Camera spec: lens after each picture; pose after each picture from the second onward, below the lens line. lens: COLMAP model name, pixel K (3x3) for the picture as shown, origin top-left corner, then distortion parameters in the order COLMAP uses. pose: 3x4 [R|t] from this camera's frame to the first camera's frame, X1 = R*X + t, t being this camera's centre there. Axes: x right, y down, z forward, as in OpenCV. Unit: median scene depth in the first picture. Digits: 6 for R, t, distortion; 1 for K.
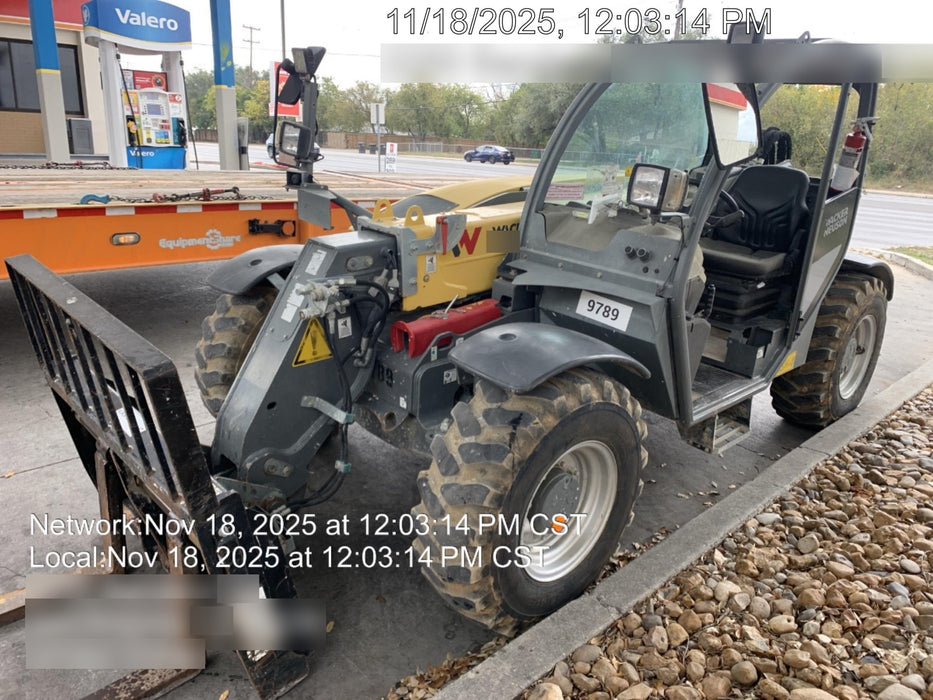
lens RADIAL K [[711.1, 0, 466.5], [0, 711.1, 350.0], [0, 0, 1]] dist [0.042064, -0.061234]
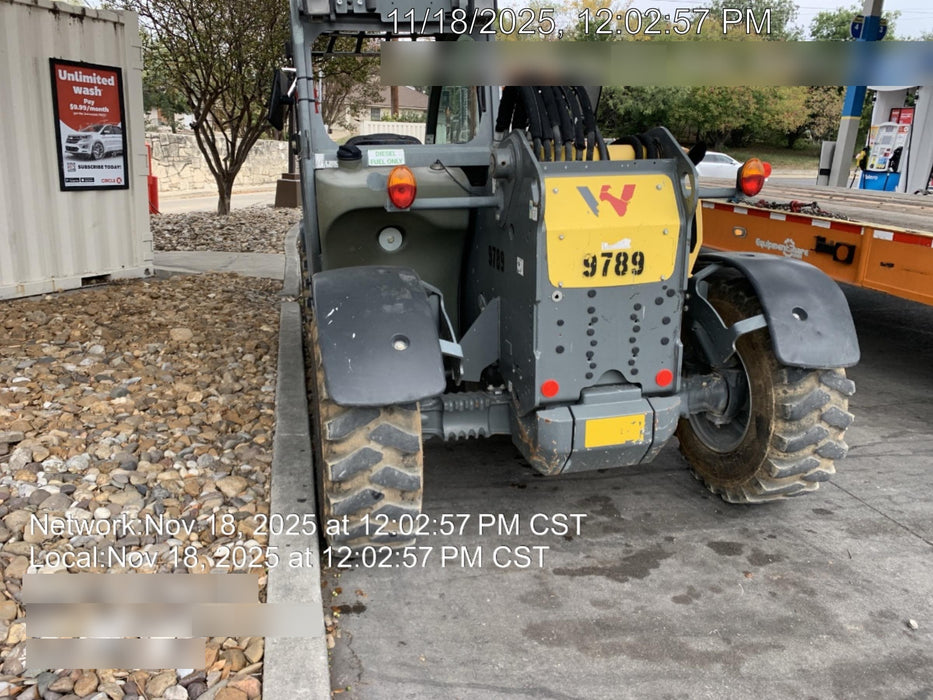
lens RADIAL K [[708.3, 0, 465.7], [0, 708.3, 354.1], [0, 0, 1]] dist [0.045252, -0.059629]
pose [[-0.497036, 0.185800, -0.847605, 1.122837], [-0.300345, 0.879591, 0.368934, -0.358423], [0.814094, 0.437947, -0.381384, 1.468053]]
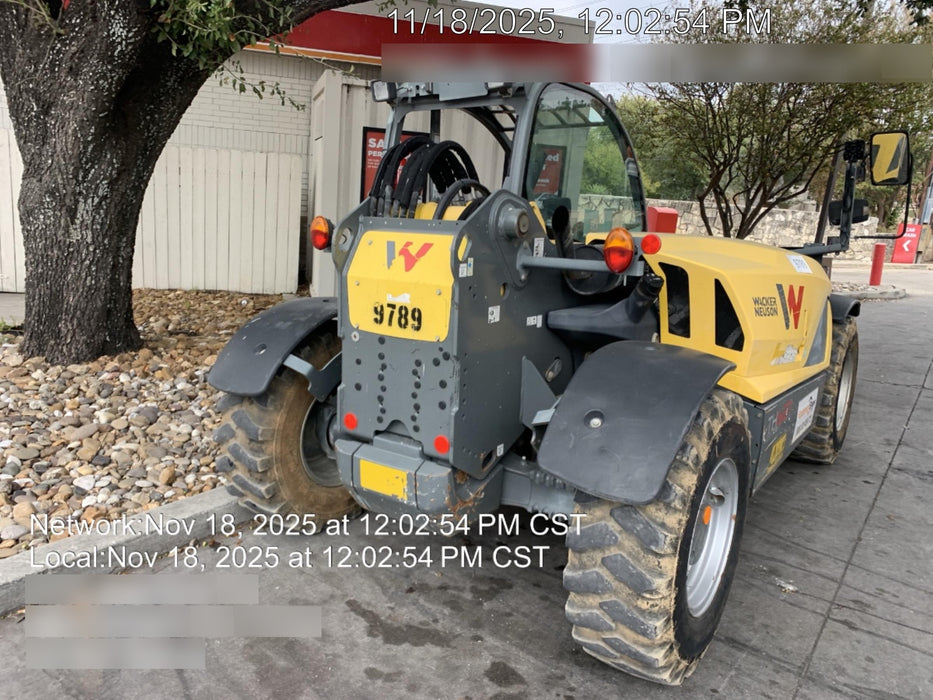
lens RADIAL K [[715.0, 0, 481.3], [0, 715.0, 343.1], [0, 0, 1]] dist [0.049592, -0.070087]
pose [[-0.975258, -0.060328, -0.212678, 0.593814], [-0.155813, 0.870043, 0.467705, -0.526069], [0.156823, 0.489271, -0.857916, 1.870465]]
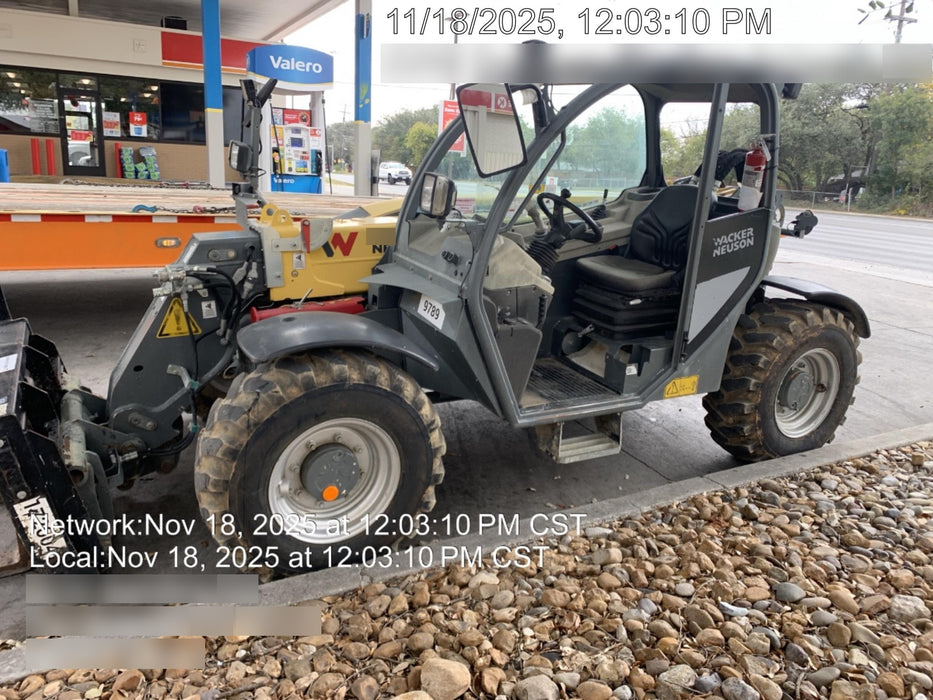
lens RADIAL K [[712.4, 0, 442.9], [0, 712.4, 350.3], [0, 0, 1]] dist [0.006871, -0.001838]
pose [[0.960469, 0.075511, -0.267951, 0.365717], [-0.087657, 0.995583, -0.033640, 0.028960], [0.264227, 0.055798, 0.962845, -0.017634]]
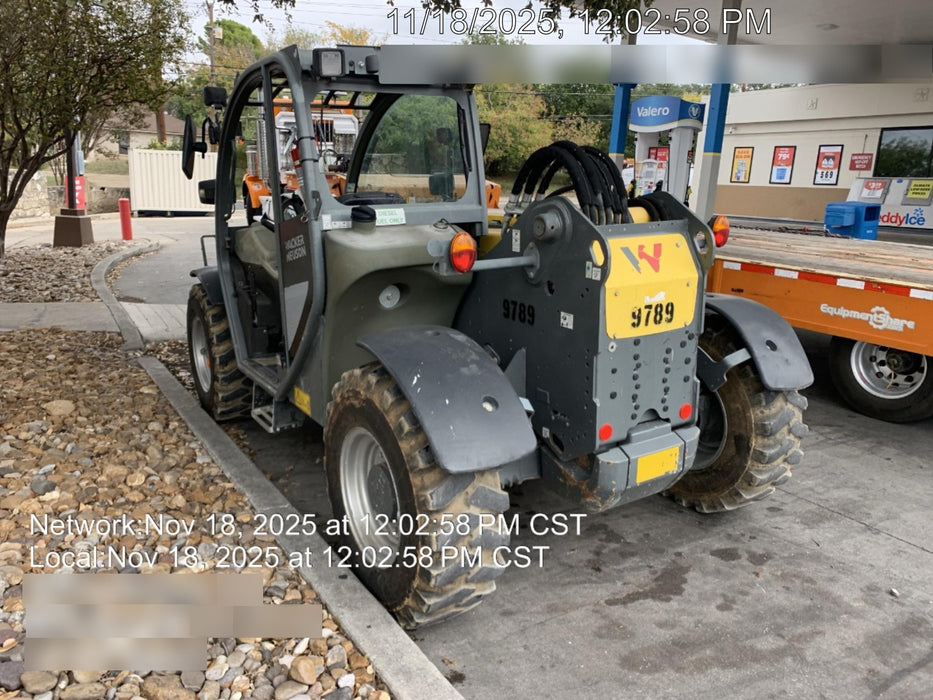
lens RADIAL K [[711.1, 0, 466.5], [0, 711.1, 350.0], [0, 0, 1]] dist [0.042064, -0.061234]
pose [[-0.194157, 0.177737, -0.964735, 1.223894], [-0.321960, 0.917427, 0.233817, -0.310879], [0.926631, 0.356003, -0.120901, 1.236662]]
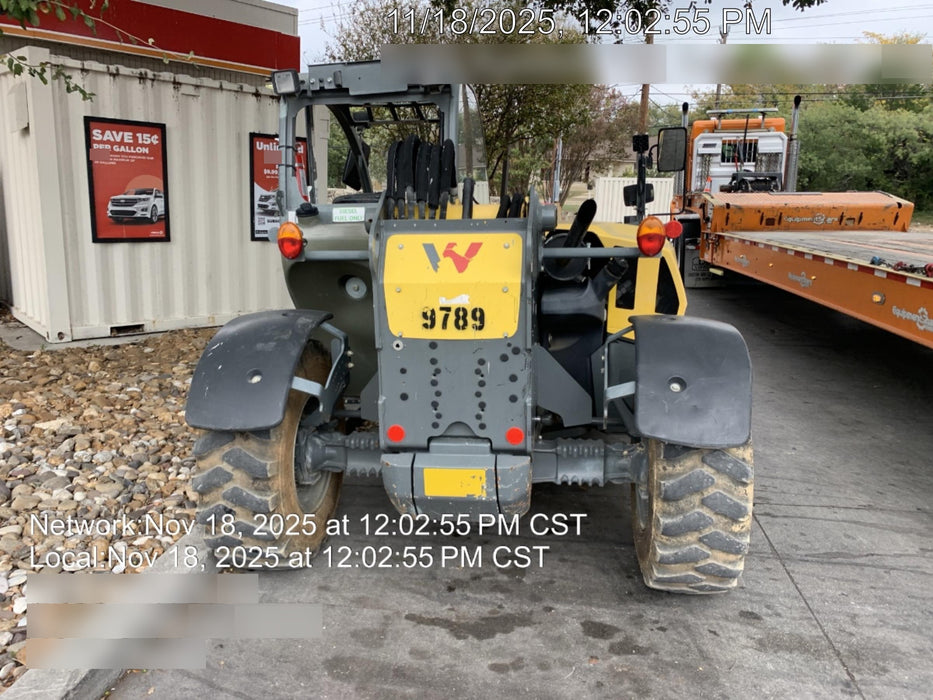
lens RADIAL K [[708.3, 0, 465.7], [0, 708.3, 354.1], [0, 0, 1]] dist [0.045252, -0.059629]
pose [[-0.772417, 0.078606, -0.630232, 0.918589], [-0.238016, 0.884166, 0.401993, -0.465017], [0.588829, 0.460512, -0.664236, 1.739664]]
